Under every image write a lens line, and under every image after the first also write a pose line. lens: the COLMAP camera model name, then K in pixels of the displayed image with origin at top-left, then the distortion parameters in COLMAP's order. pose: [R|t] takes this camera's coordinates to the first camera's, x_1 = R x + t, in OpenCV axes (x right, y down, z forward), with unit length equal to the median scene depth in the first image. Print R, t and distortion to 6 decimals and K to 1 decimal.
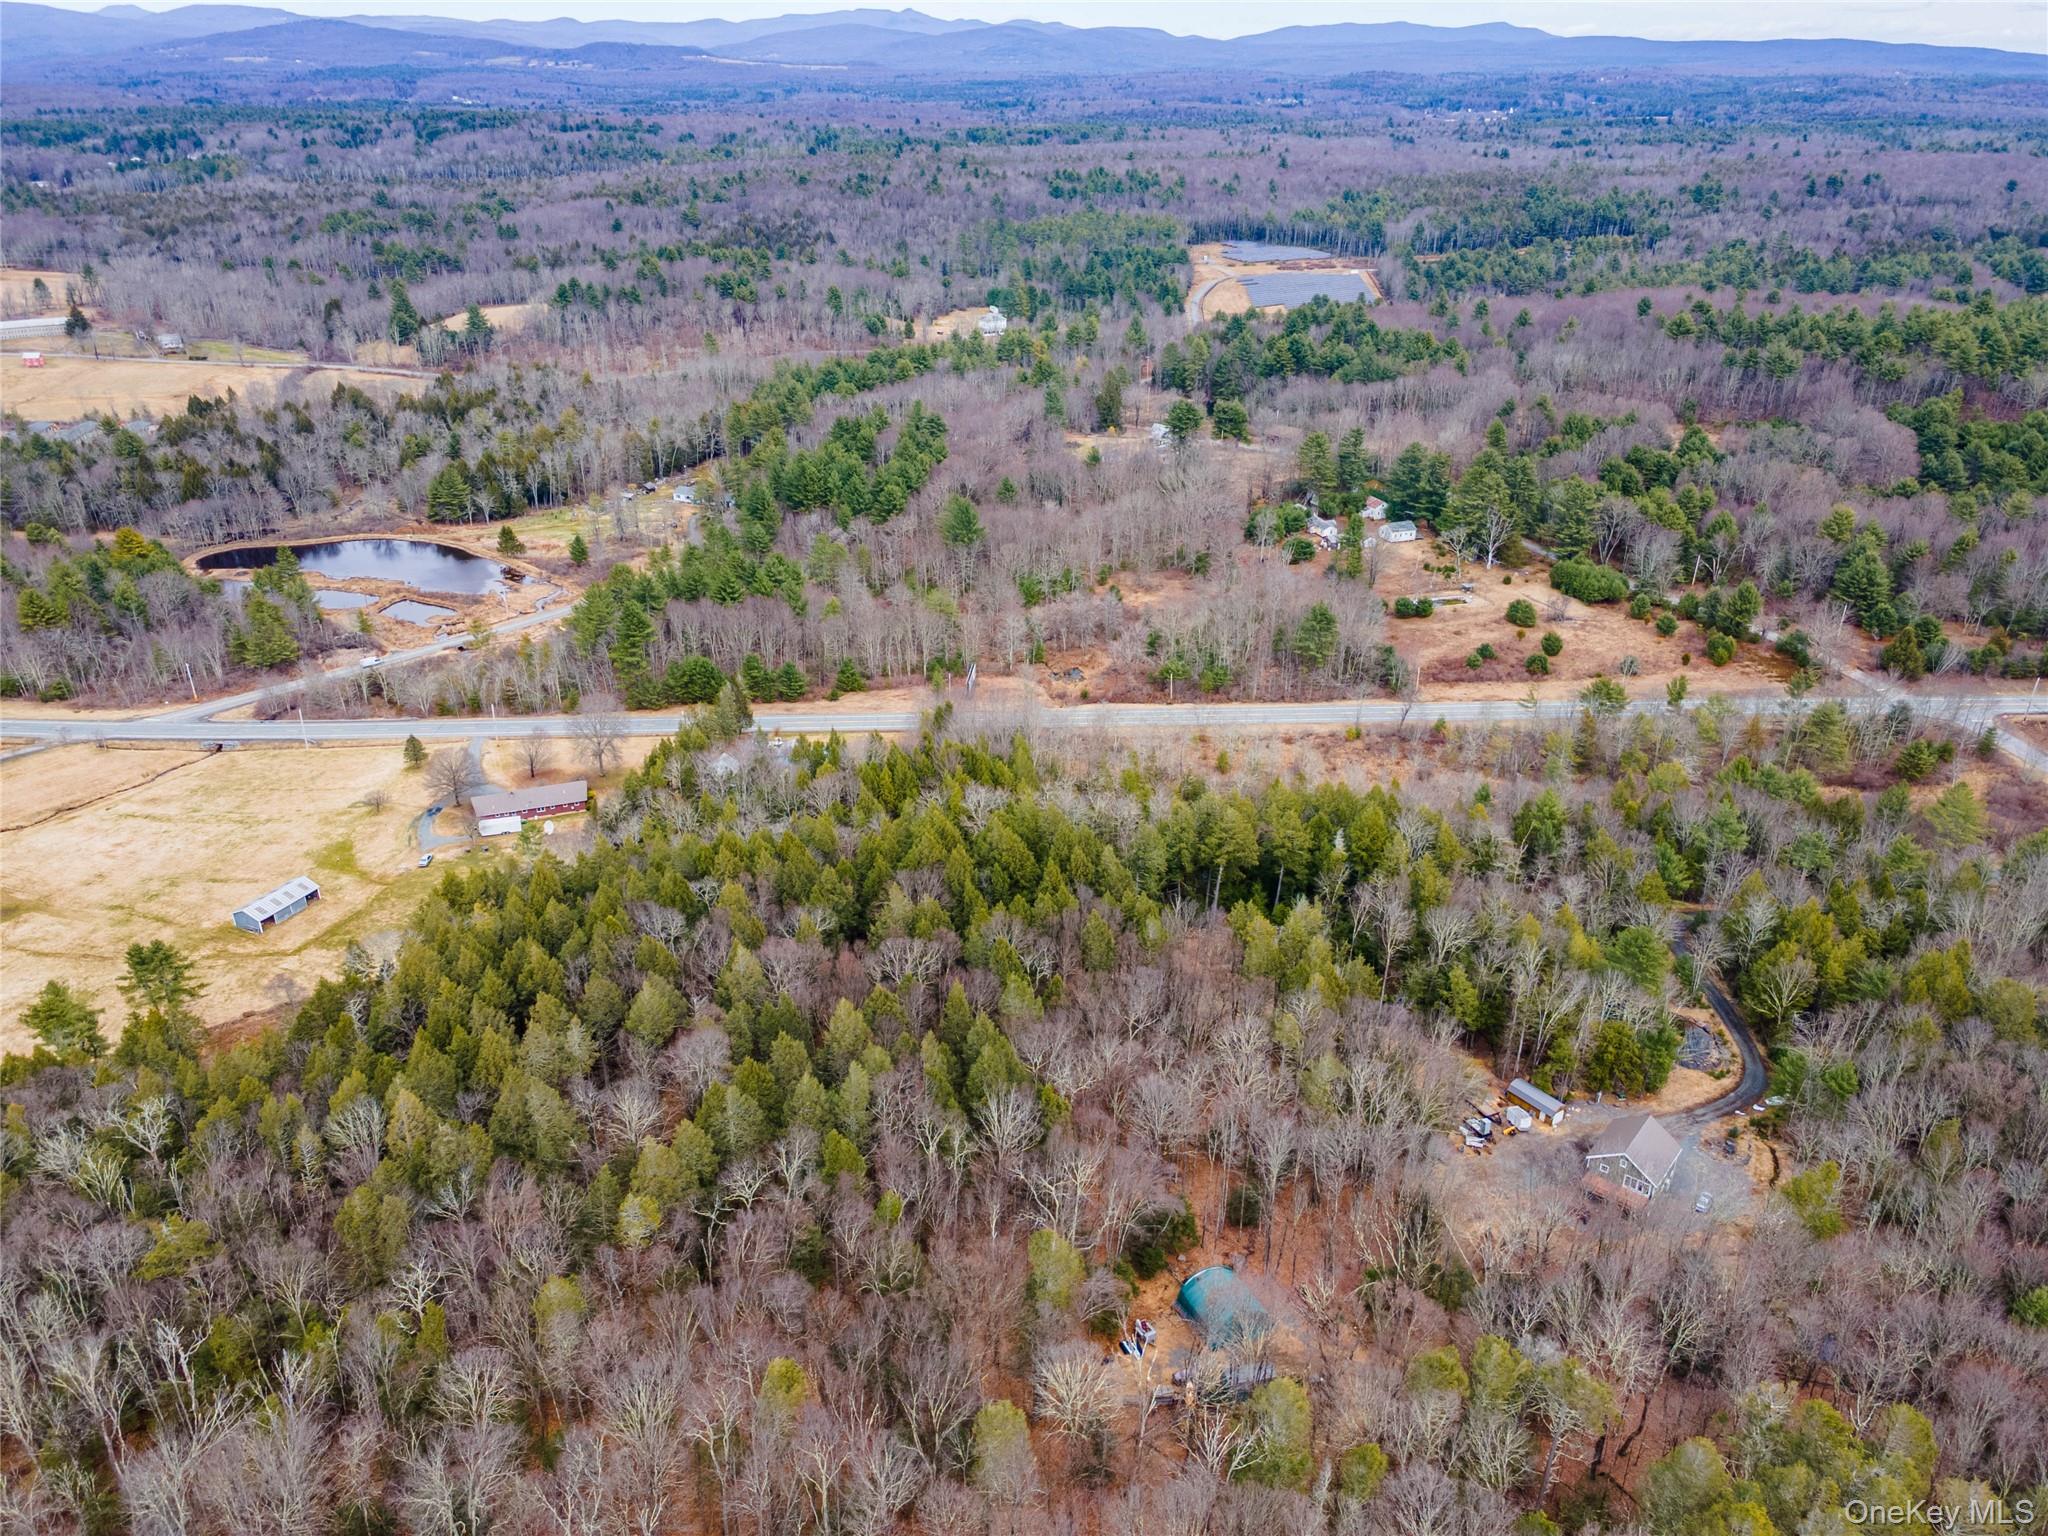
lens RADIAL K [[1499.1, 0, 1019.5], [0, 1499.1, 772.5], [0, 0, 1]] dist [0.026127, 0.032875]
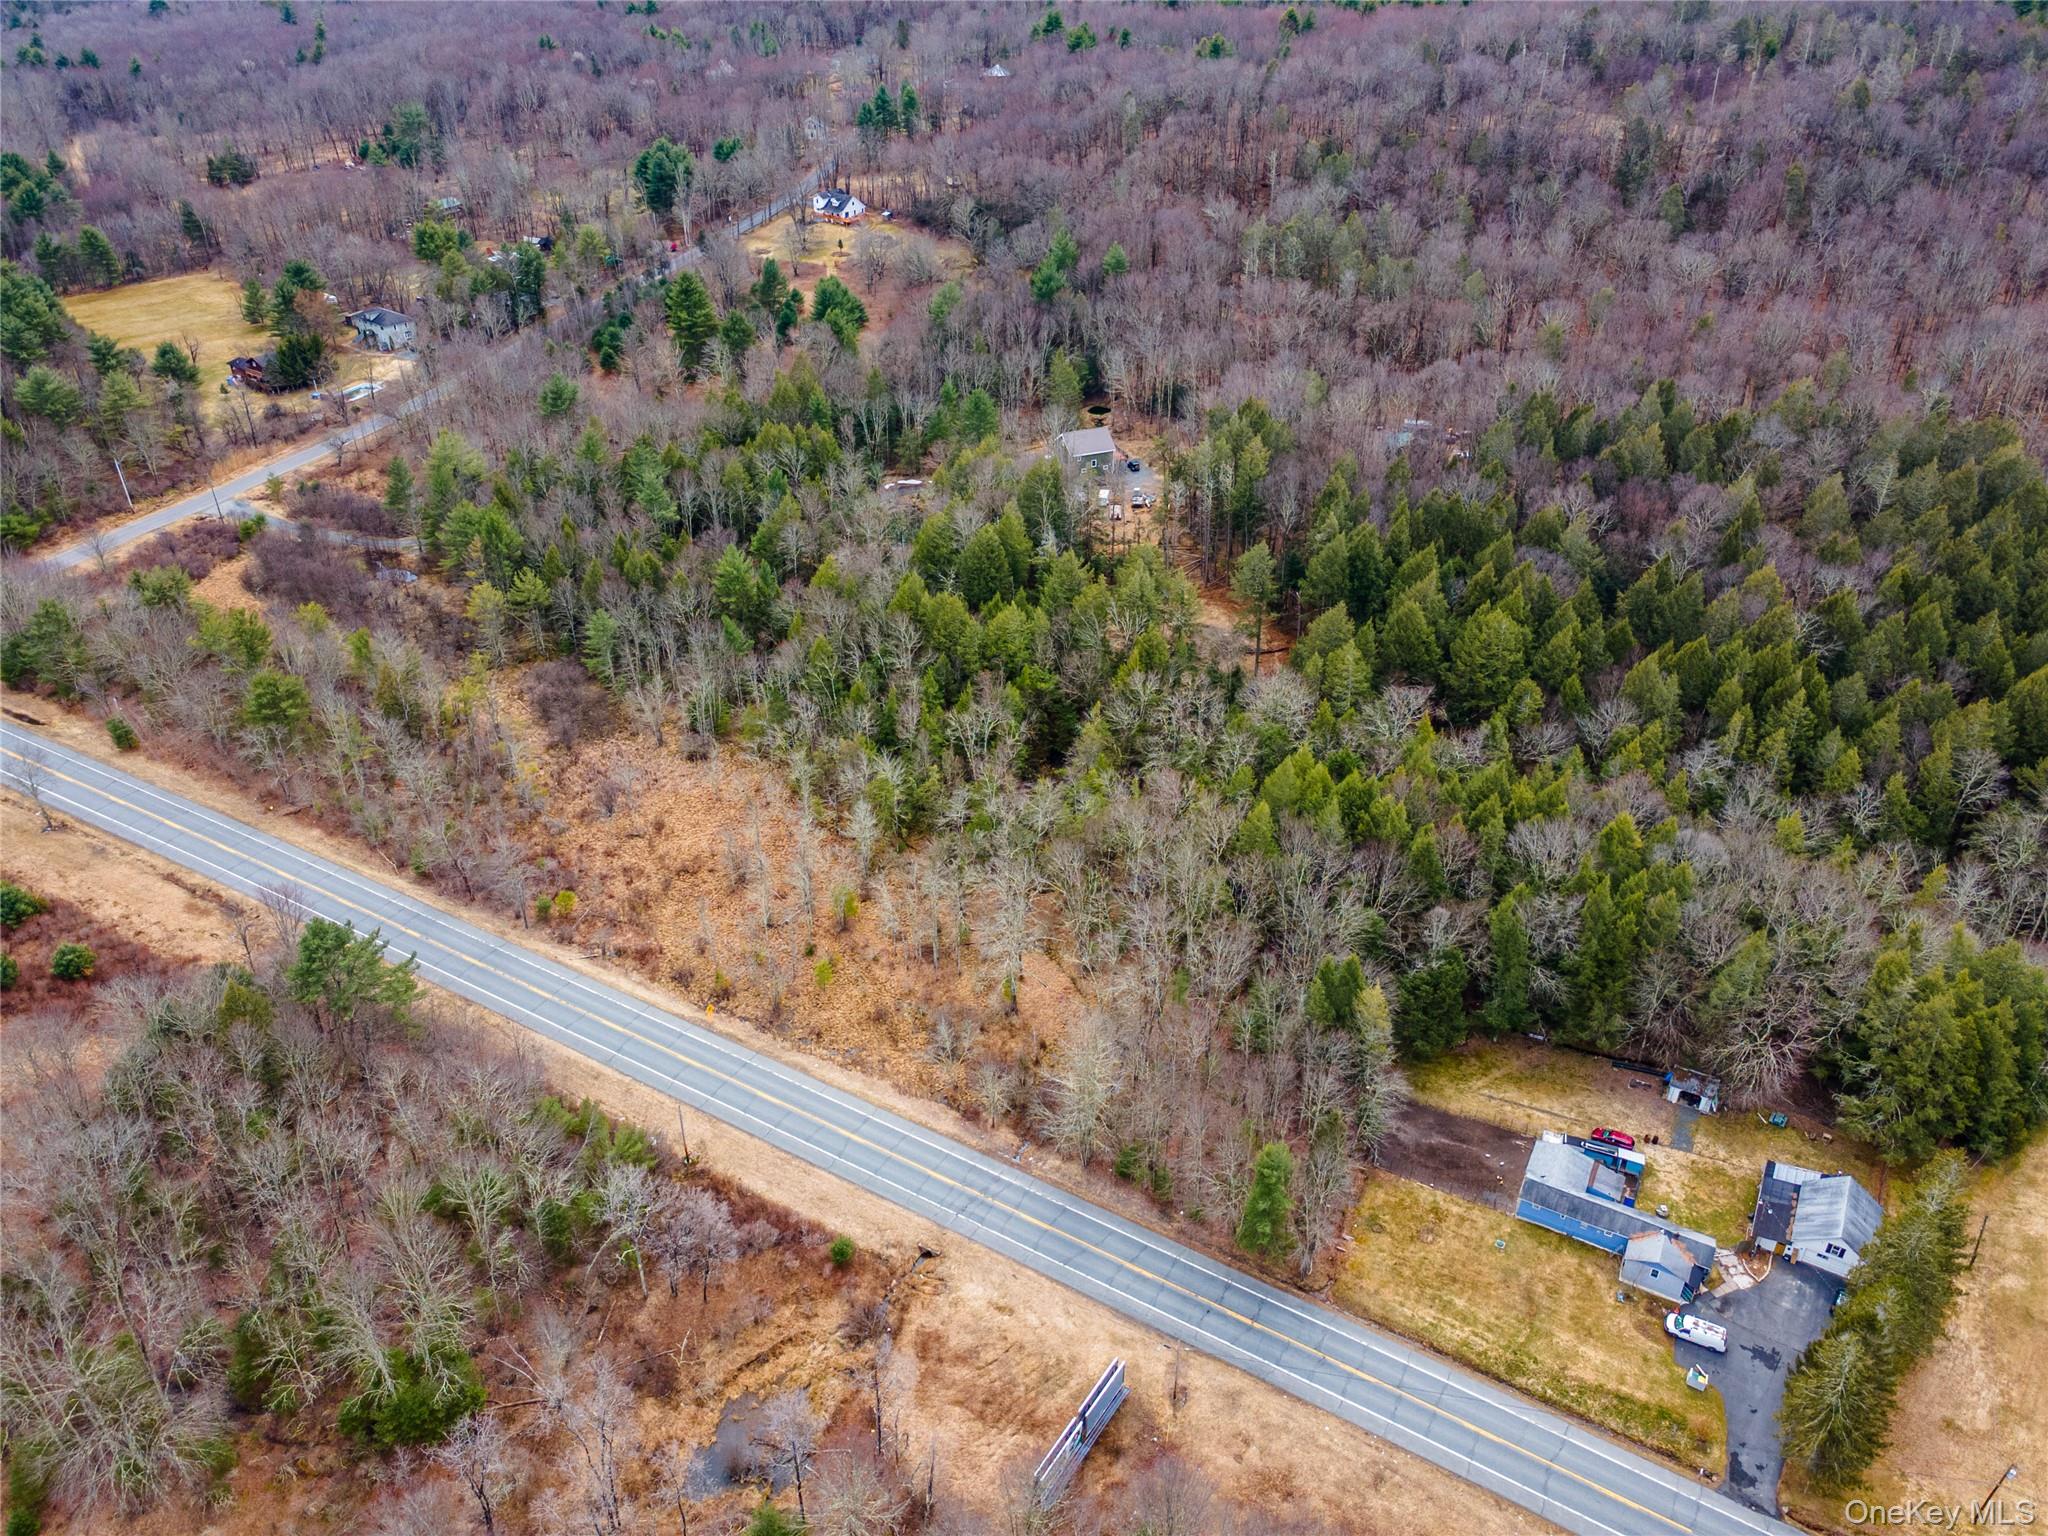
lens RADIAL K [[1499.1, 0, 1016.7], [0, 1499.1, 765.1], [0, 0, 1]] dist [0.026127, 0.032875]
pose [[-0.879187, -0.250182, 0.405510, -0.105217], [0.206119, 0.567610, 0.797078, -0.368391], [-0.429587, 0.784364, -0.447469, 0.926381]]
